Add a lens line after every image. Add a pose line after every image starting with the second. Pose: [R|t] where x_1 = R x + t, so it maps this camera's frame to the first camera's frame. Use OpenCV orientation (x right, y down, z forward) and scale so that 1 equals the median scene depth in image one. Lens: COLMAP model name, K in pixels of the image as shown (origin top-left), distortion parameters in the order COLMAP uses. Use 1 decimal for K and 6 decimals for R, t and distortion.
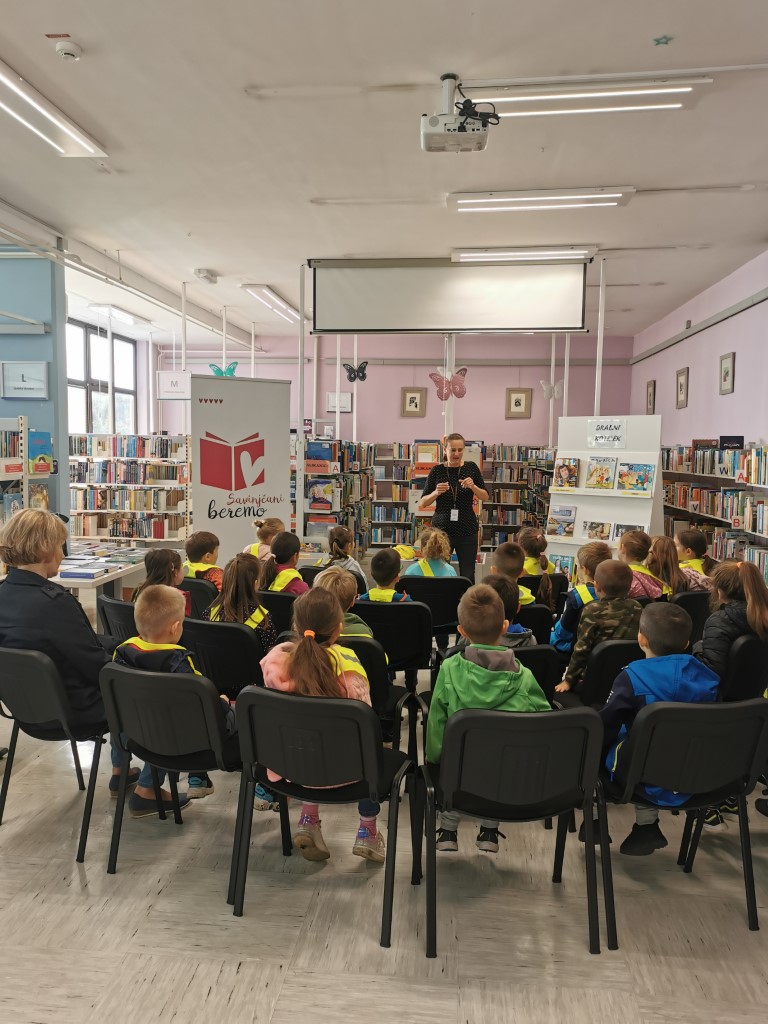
lens RADIAL K [[791.8, 0, 384.0], [0, 791.8, 512.0], [0, 0, 1]] dist [0.058726, -0.049791]
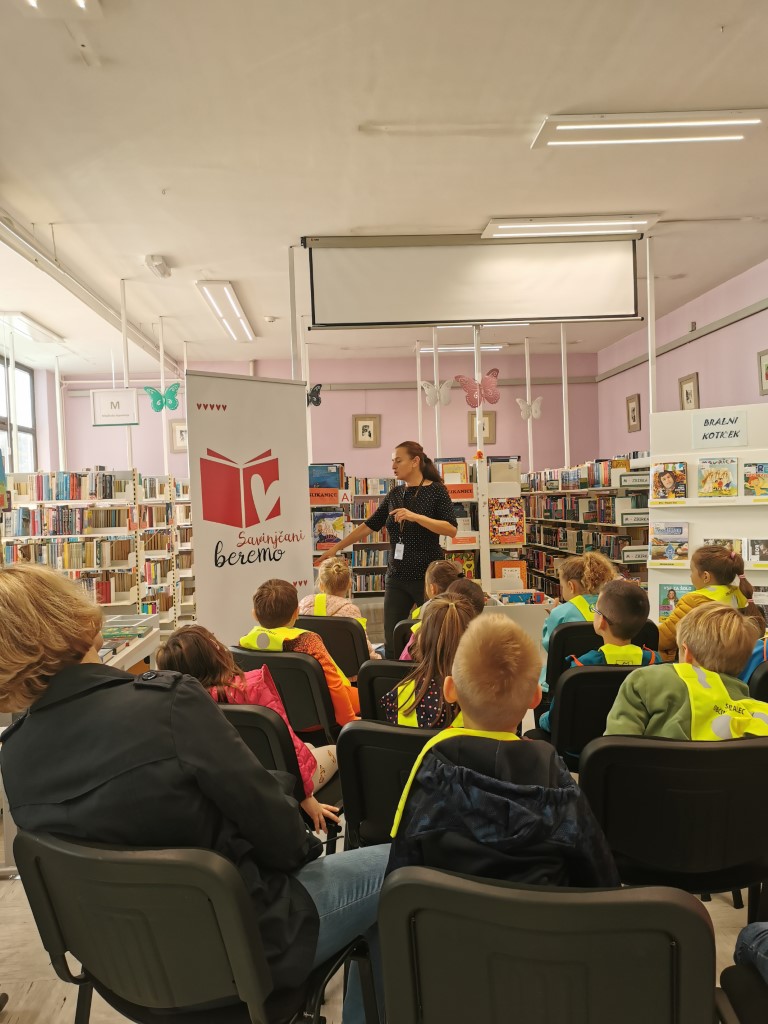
lens RADIAL K [[791.8, 0, 384.0], [0, 791.8, 512.0], [0, 0, 1]] dist [0.058726, -0.049791]
pose [[0.984874, -0.053375, 0.164845, -0.164269], [0.063895, 0.996200, -0.059188, 0.009748], [-0.161060, 0.068826, 0.984542, 0.224107]]
